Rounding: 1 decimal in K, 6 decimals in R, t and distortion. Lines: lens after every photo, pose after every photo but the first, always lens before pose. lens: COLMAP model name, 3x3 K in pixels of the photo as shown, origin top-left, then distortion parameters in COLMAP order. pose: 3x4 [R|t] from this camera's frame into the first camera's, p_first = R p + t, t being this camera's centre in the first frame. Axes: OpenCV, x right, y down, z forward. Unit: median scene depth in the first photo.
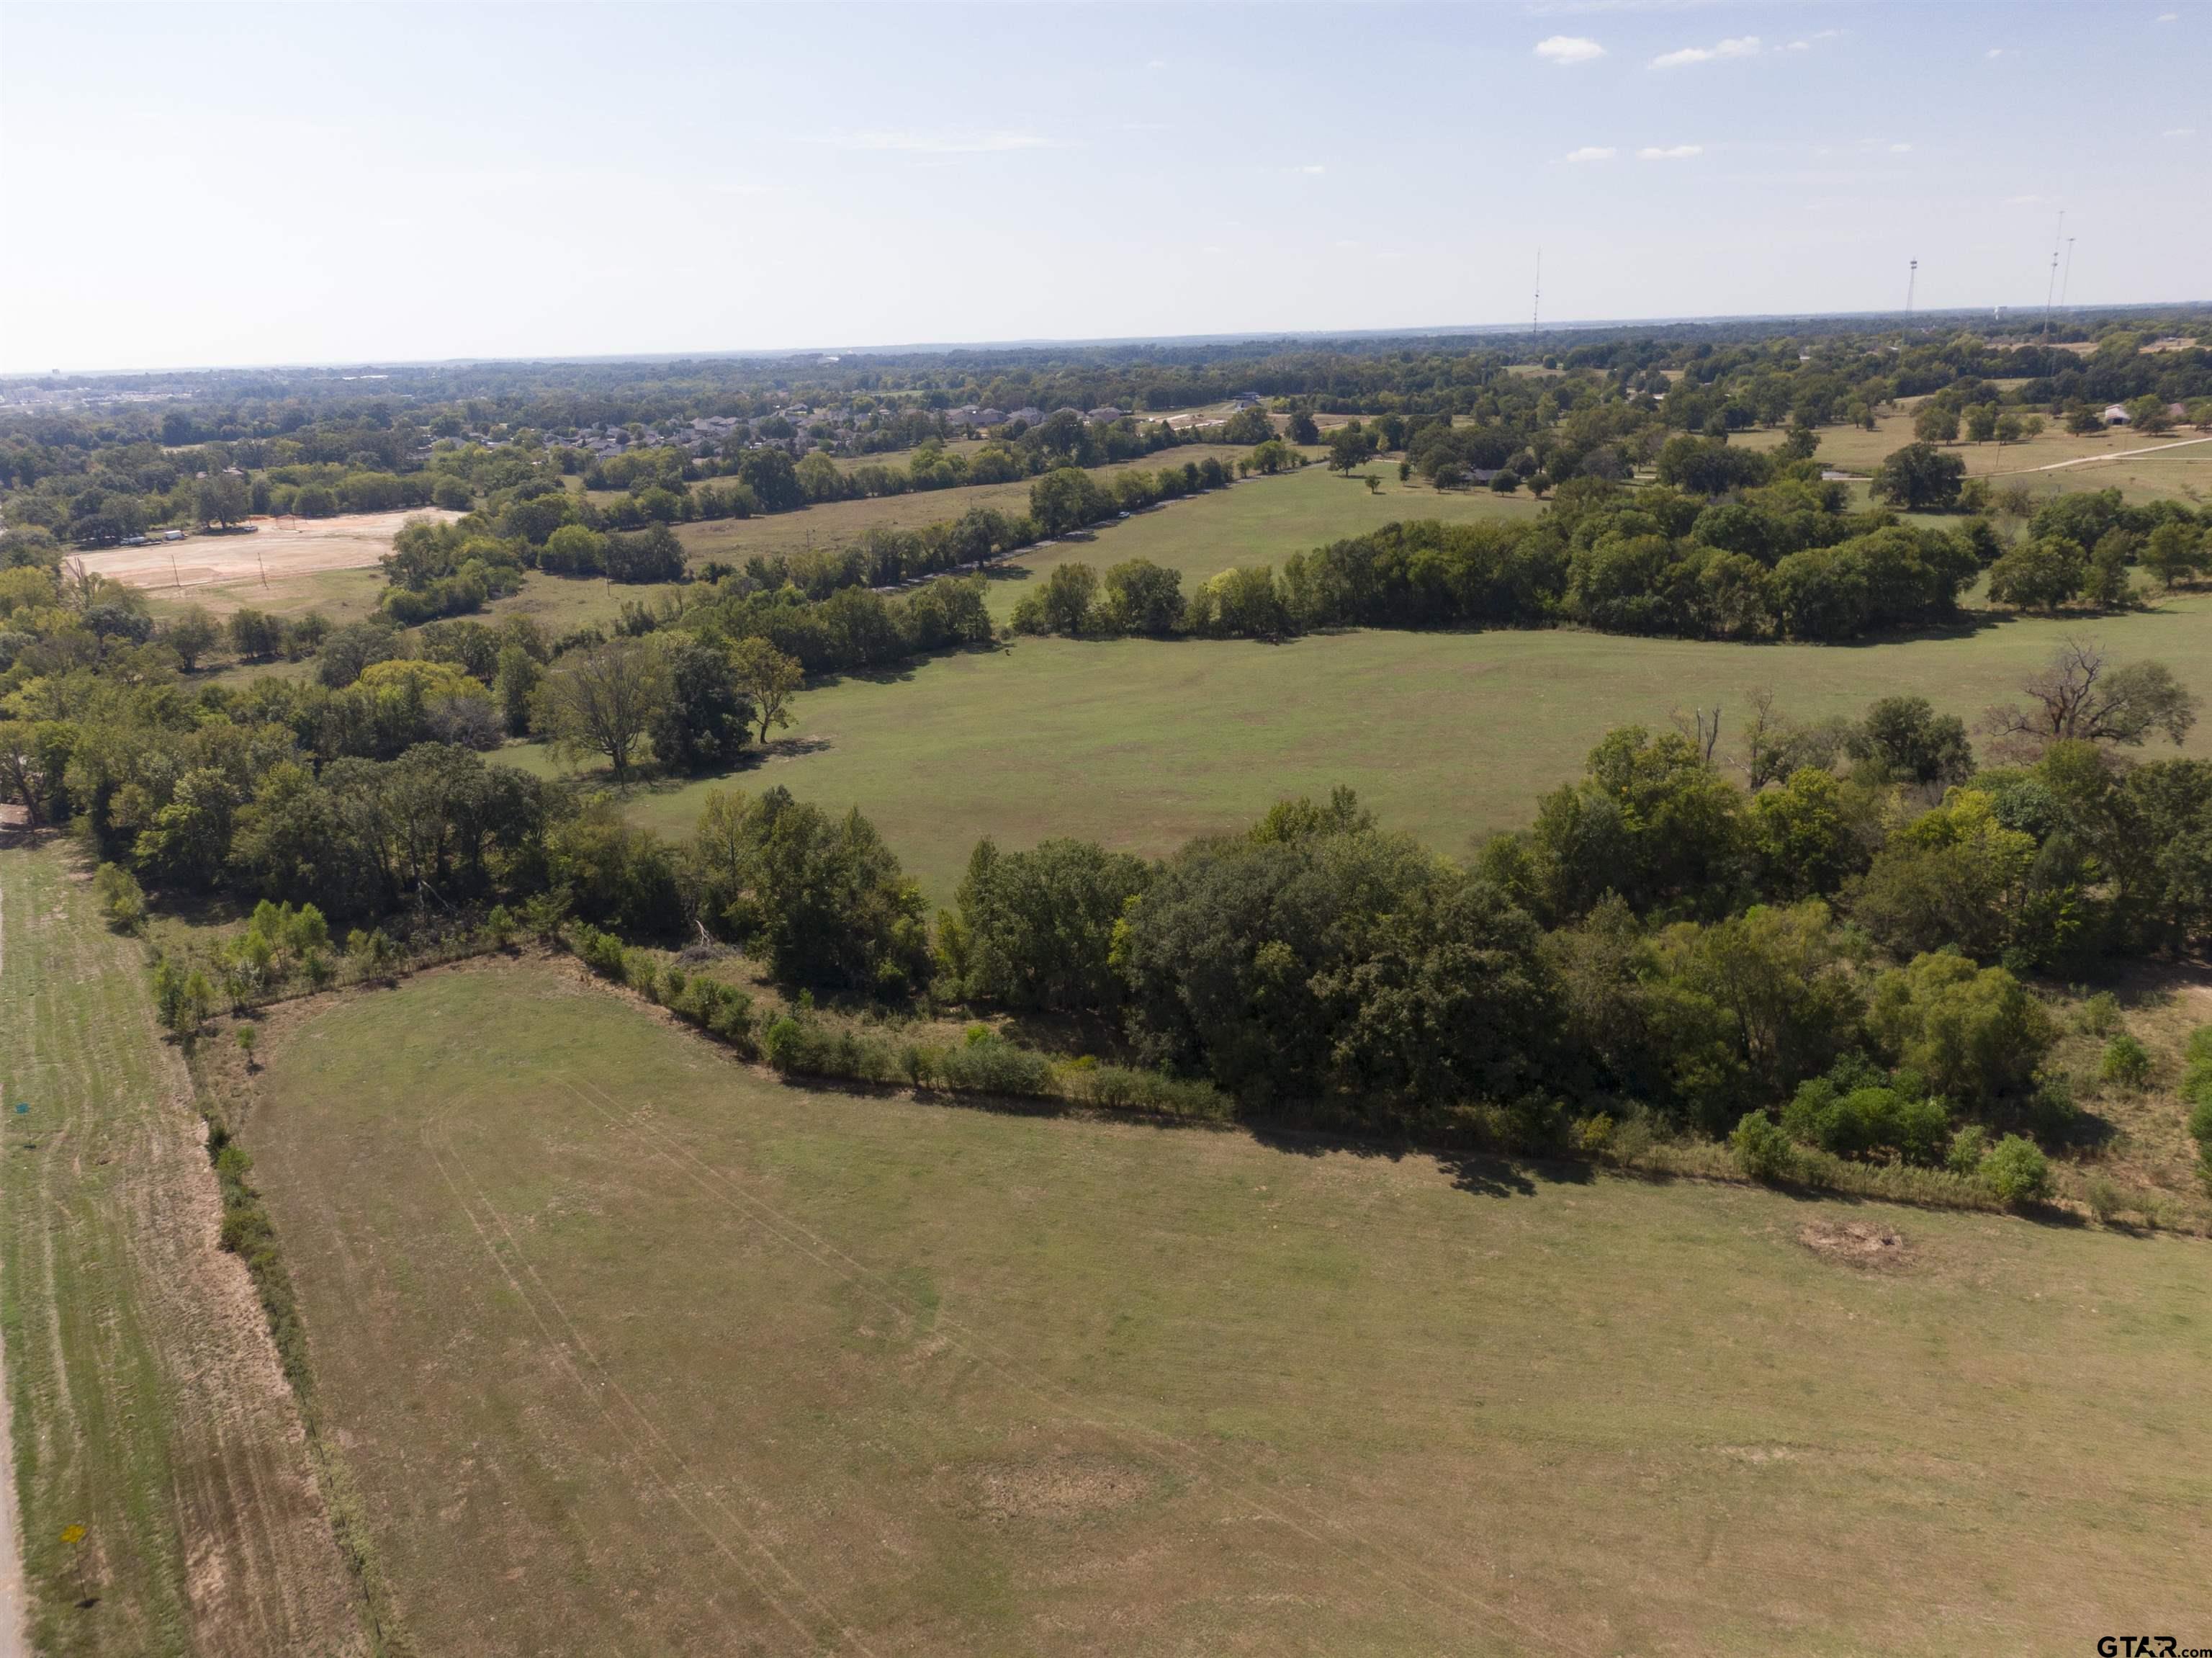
lens RADIAL K [[1545.0, 0, 1108.3], [0, 1545.0, 764.2], [0, 0, 1]] dist [0.051451, -0.048334]
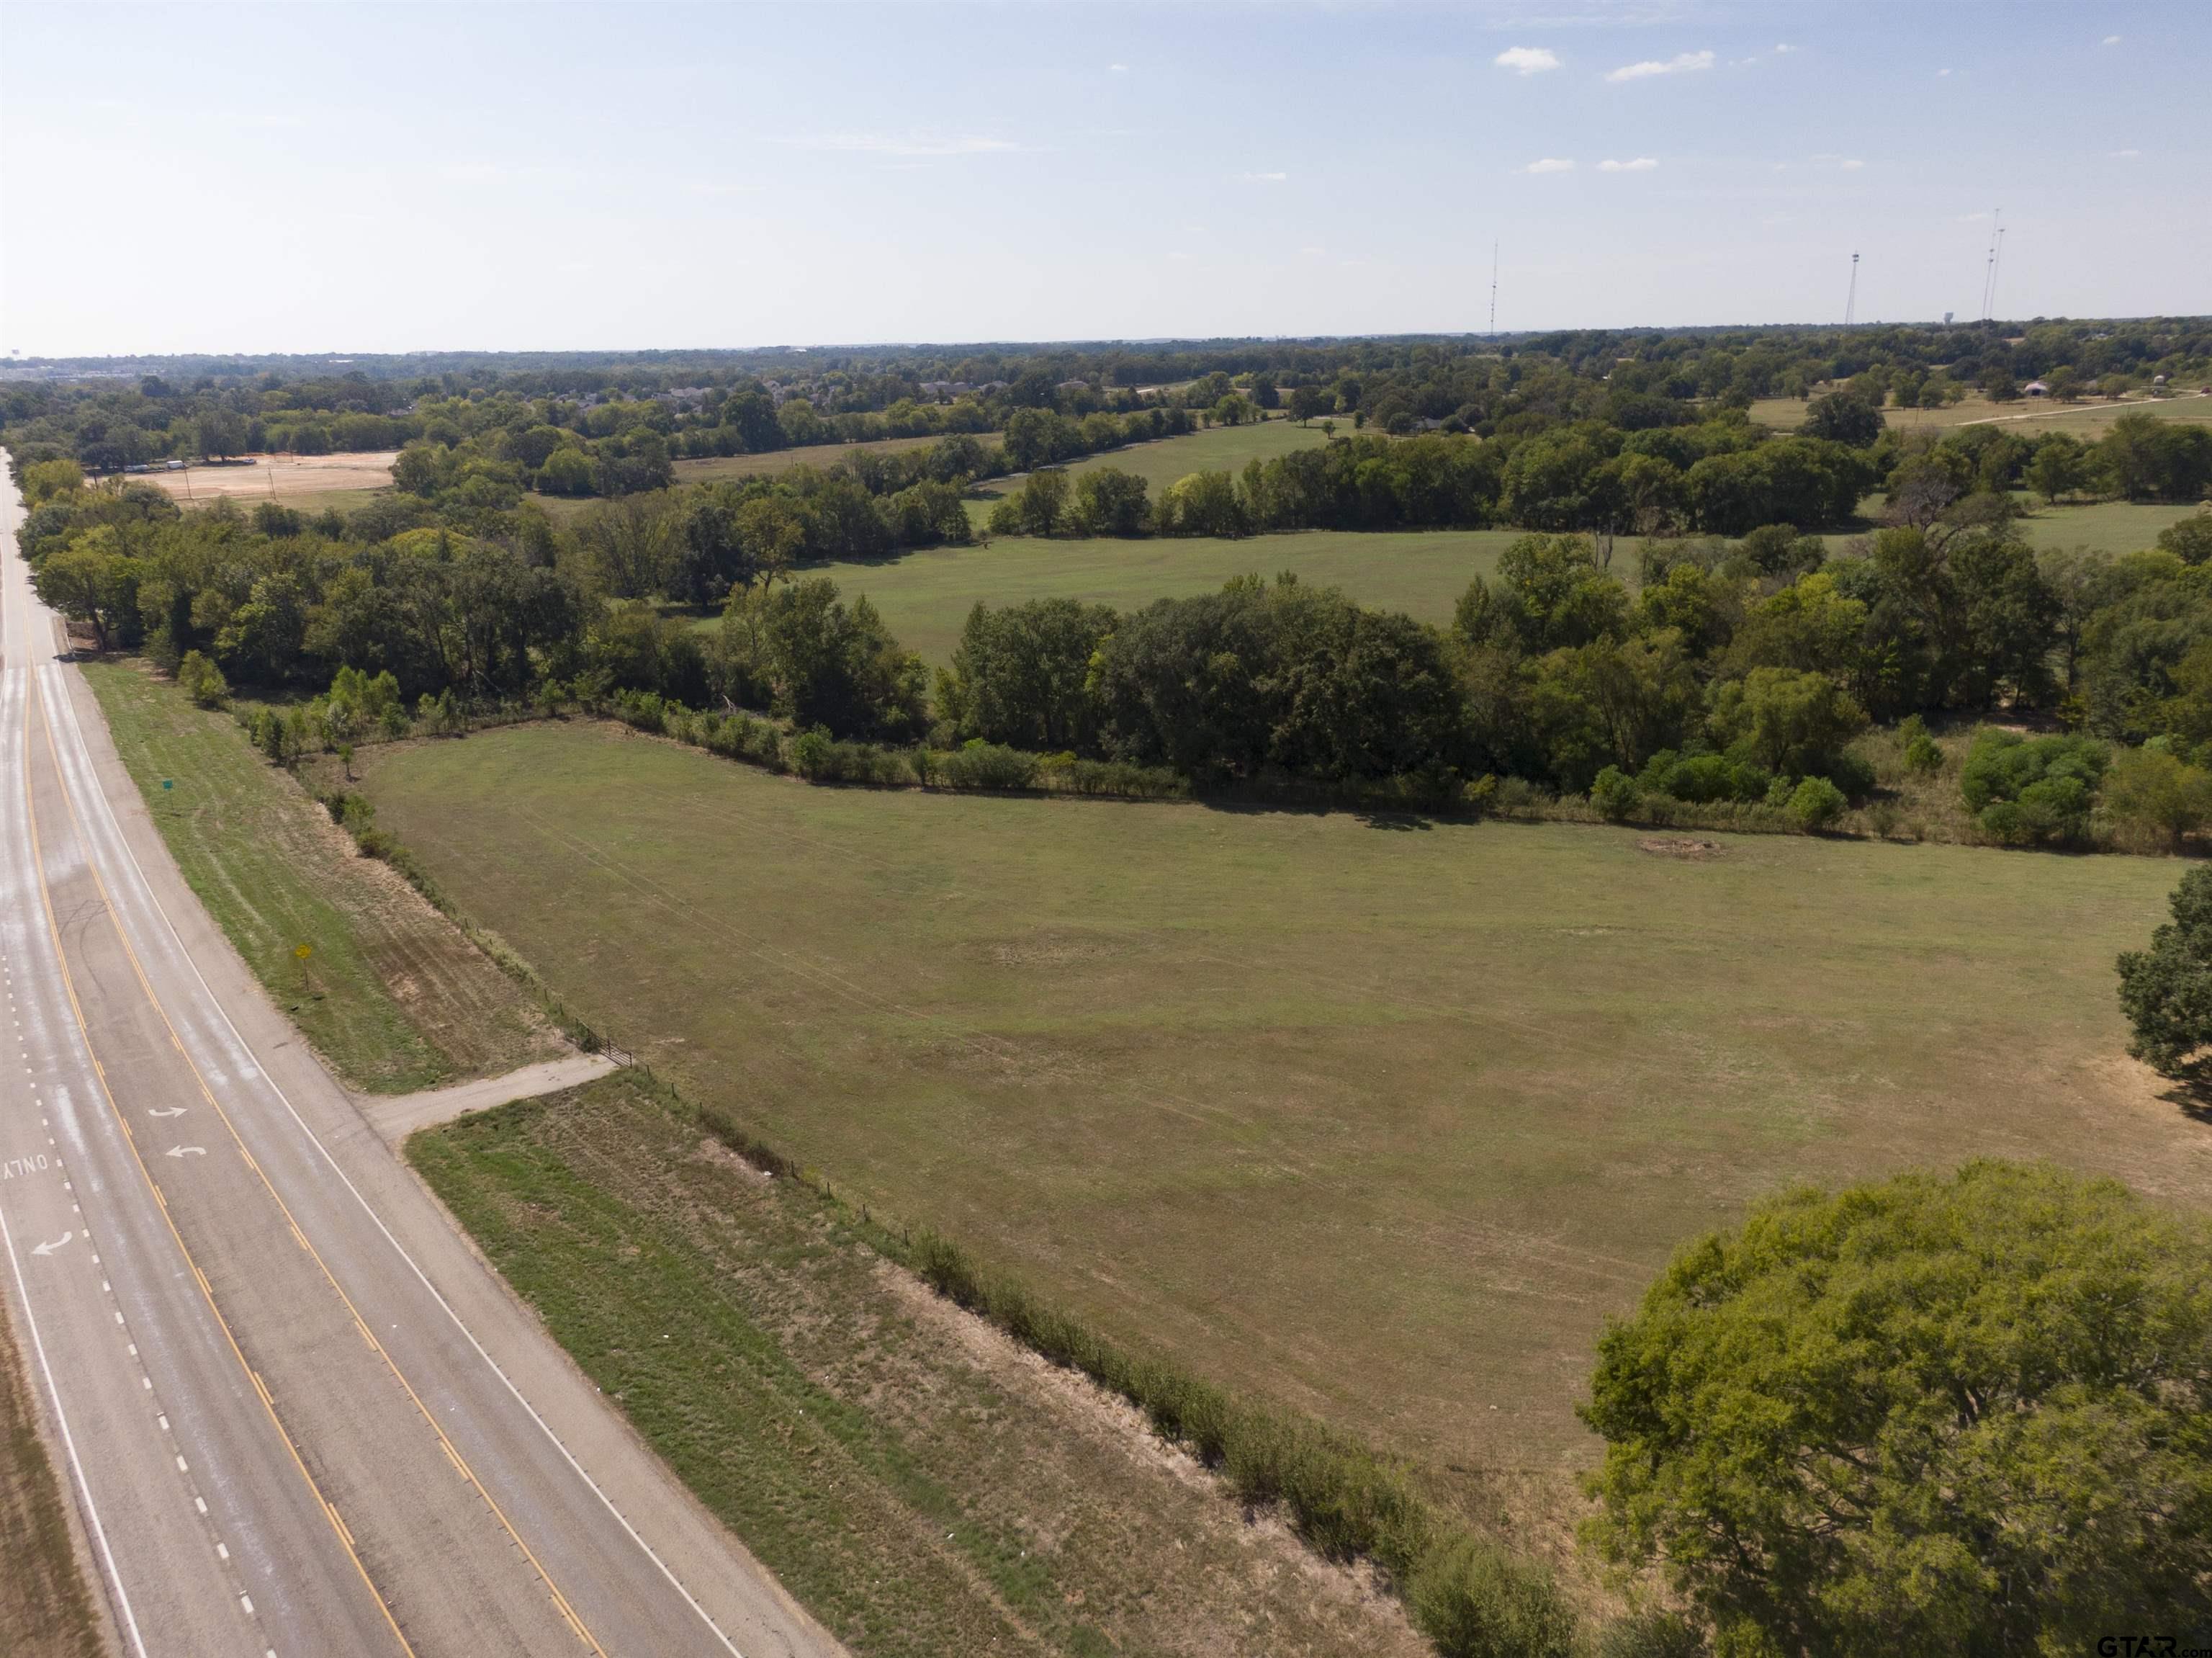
lens RADIAL K [[1597.2, 0, 1106.0], [0, 1597.2, 829.0], [0, 0, 1]] dist [0.057775, -0.056774]
pose [[0.999718, 0.005234, 0.023177, -0.006394], [-0.005248, 0.999986, 0.000543, 0.127670], [-0.023174, -0.000664, 0.999731, -0.122289]]
